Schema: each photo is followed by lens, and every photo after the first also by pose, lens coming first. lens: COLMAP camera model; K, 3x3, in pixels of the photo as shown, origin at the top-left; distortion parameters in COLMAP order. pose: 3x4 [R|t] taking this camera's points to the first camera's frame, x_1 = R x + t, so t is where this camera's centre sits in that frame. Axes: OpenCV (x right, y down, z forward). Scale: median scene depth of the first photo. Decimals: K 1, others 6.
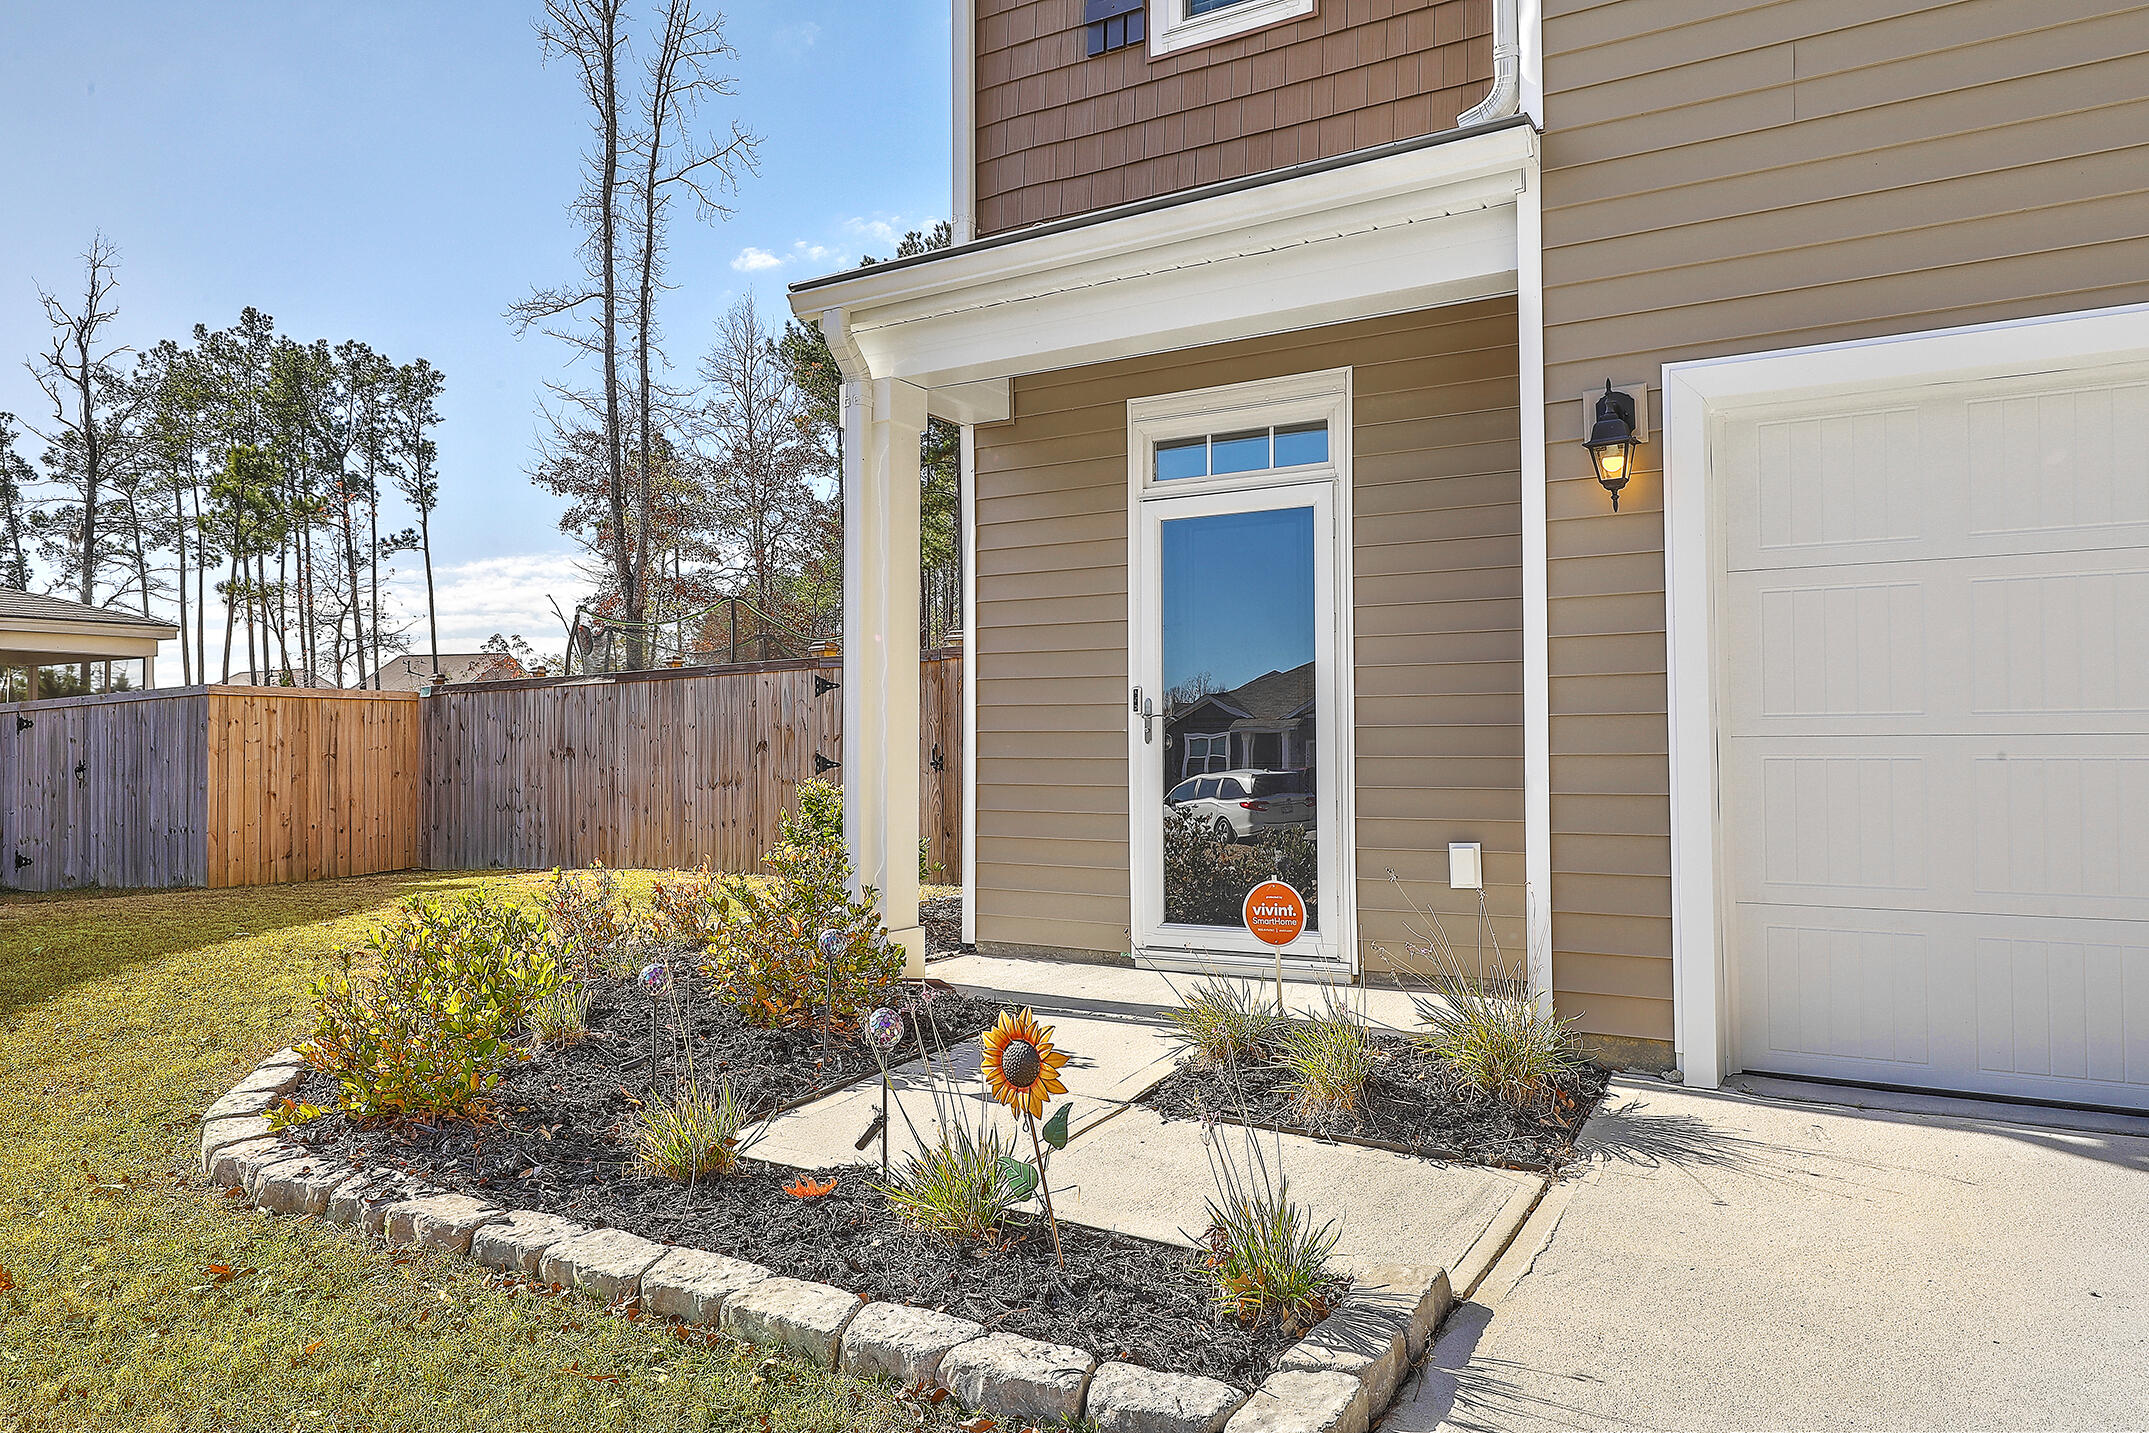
lens RADIAL K [[1435.6, 0, 1076.4], [0, 1435.6, 720.6], [0, 0, 1]] dist [0.002231, -0.001258]
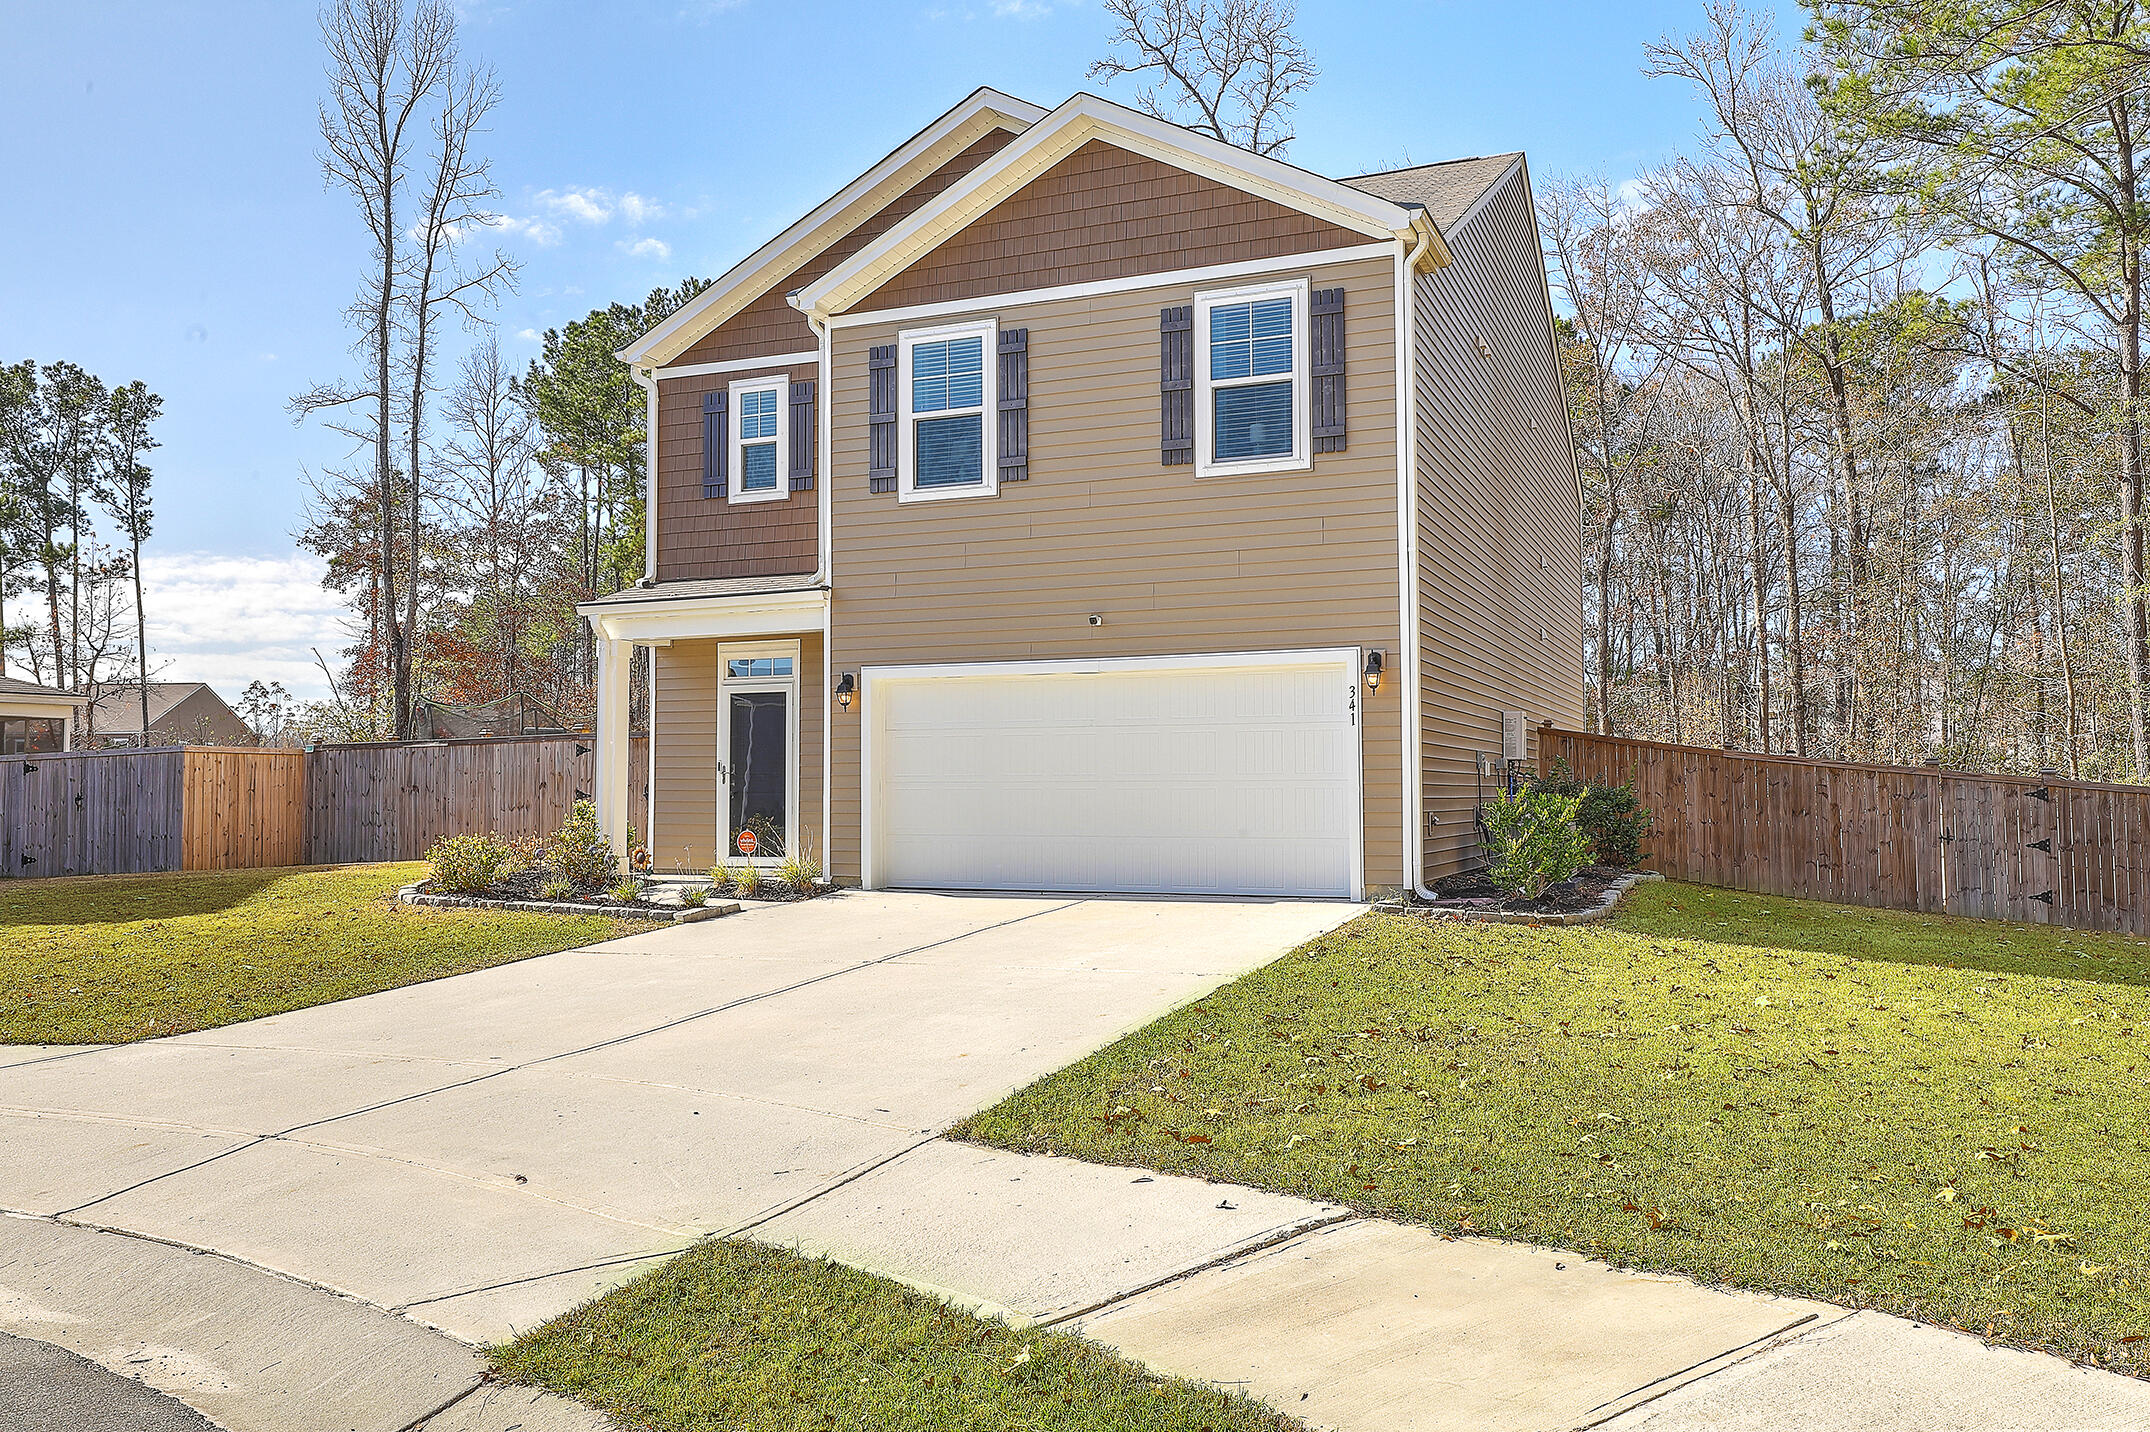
lens RADIAL K [[1618.0, 0, 1068.6], [0, 1618.0, 714.7], [0, 0, 1]] dist [0.006488, -0.002223]
pose [[0.991408, 0.008627, 0.130525, 0.053806], [-0.005121, 0.999618, -0.027172, -0.005983], [-0.130709, 0.026270, 0.991073, -0.360315]]
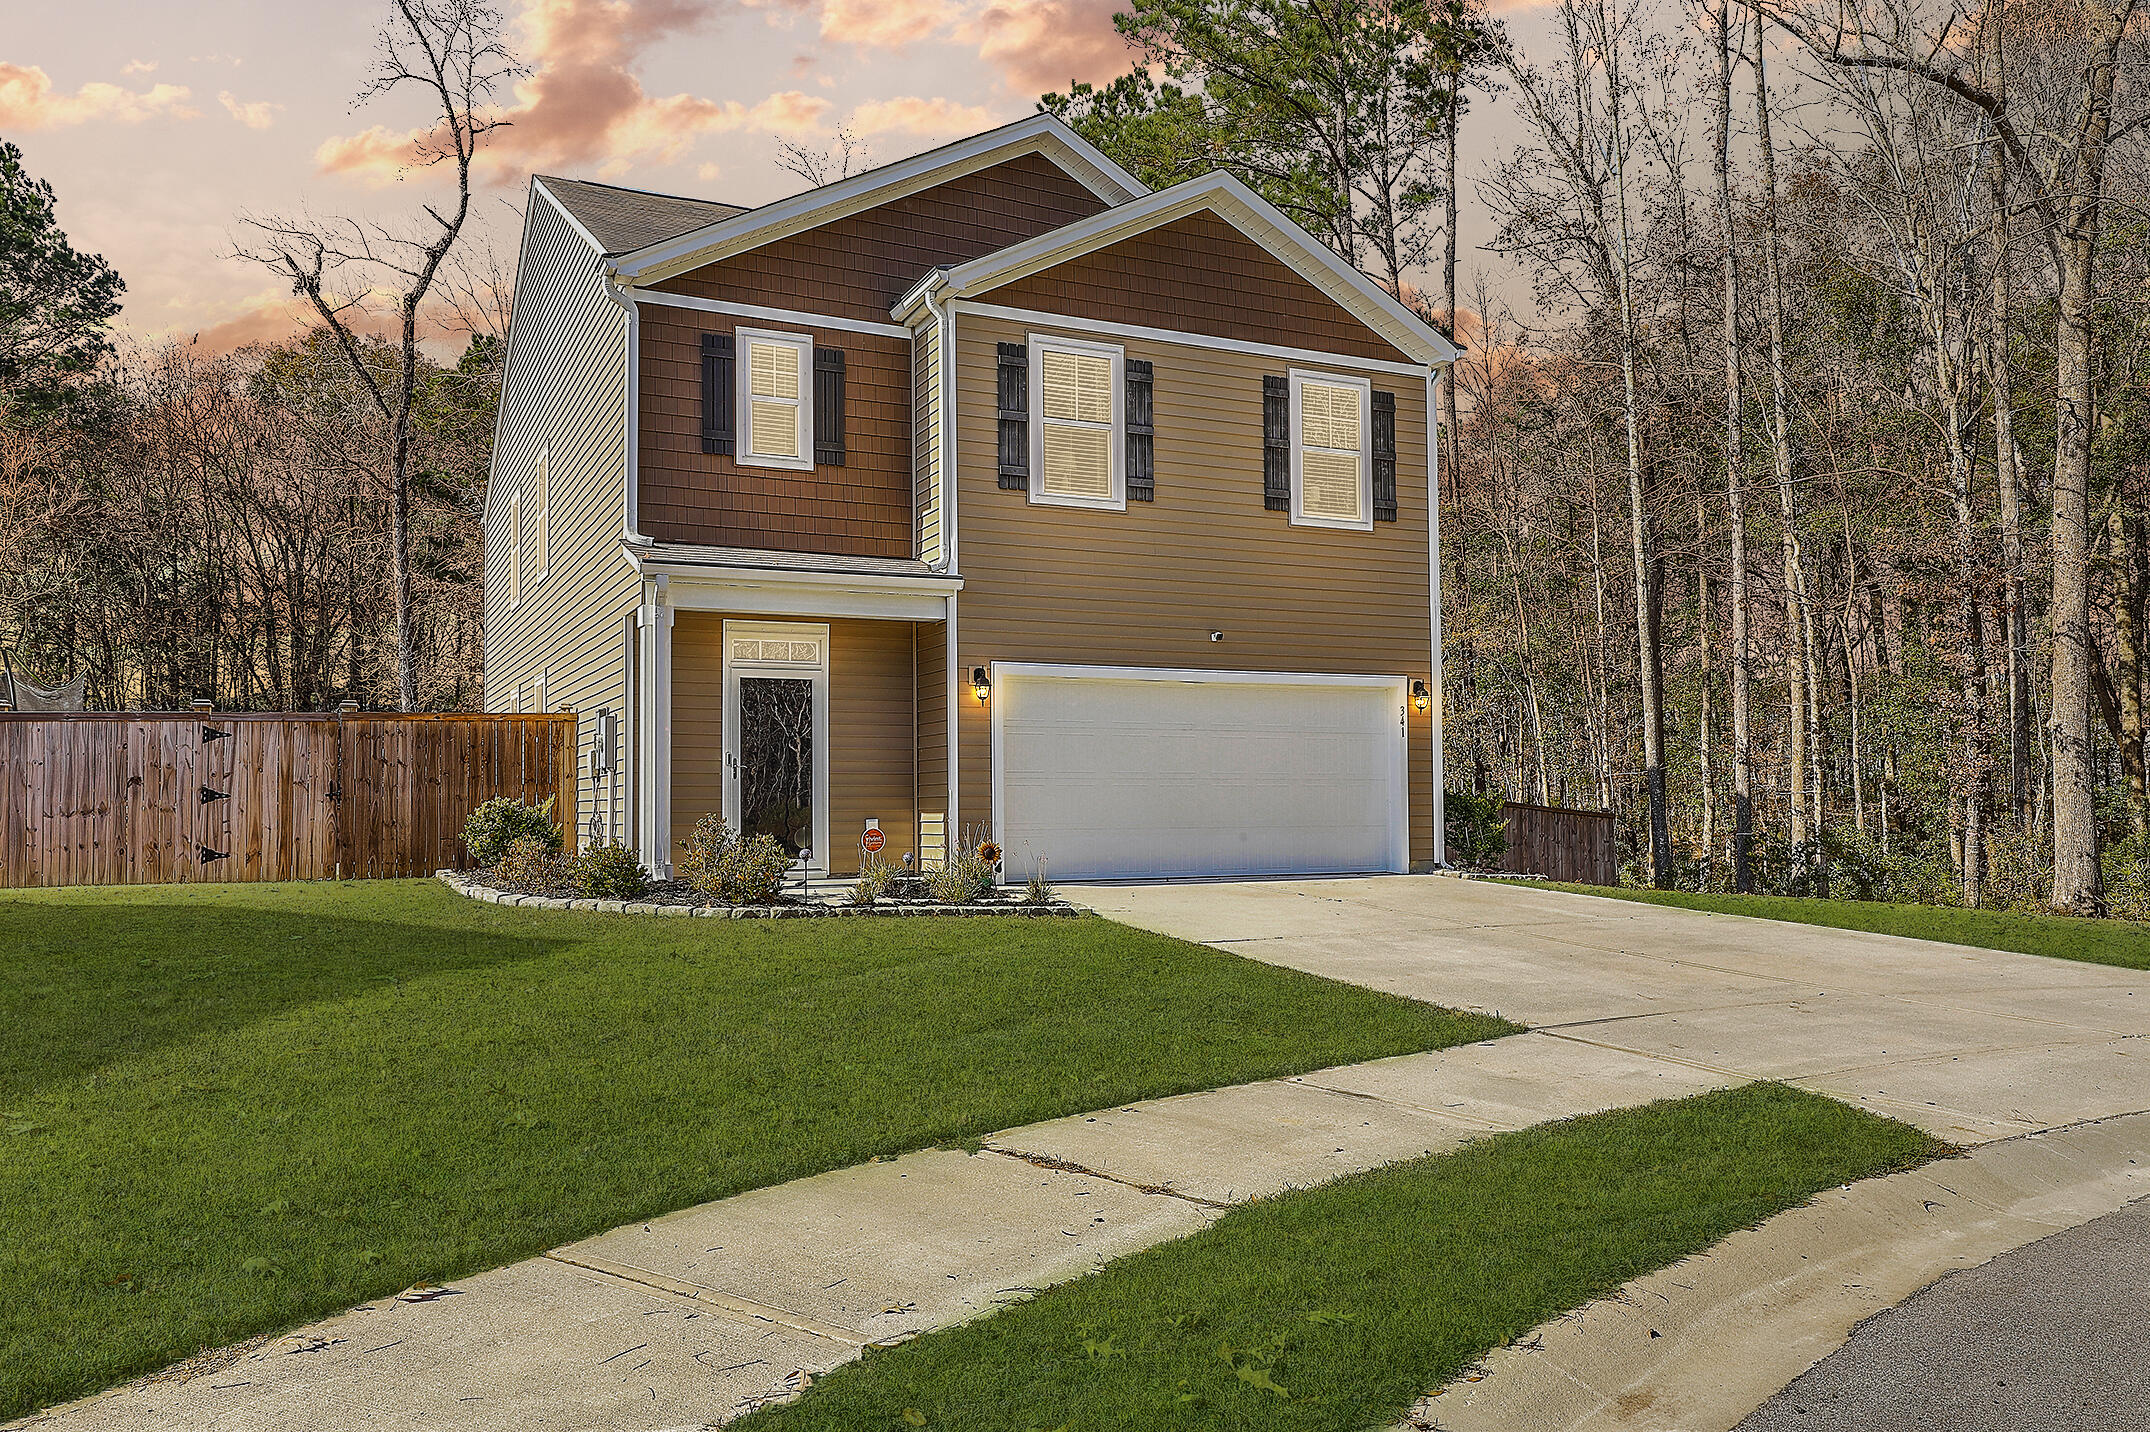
lens RADIAL K [[1586.5, 0, 1060.7], [0, 1586.5, 732.2], [0, 0, 1]] dist [-0.003630, 0.002258]
pose [[0.557328, 0.038241, 0.829411, -0.330341], [-0.014974, 0.999239, -0.036009, 0.004776], [-0.830158, 0.007649, 0.557476, -0.149227]]
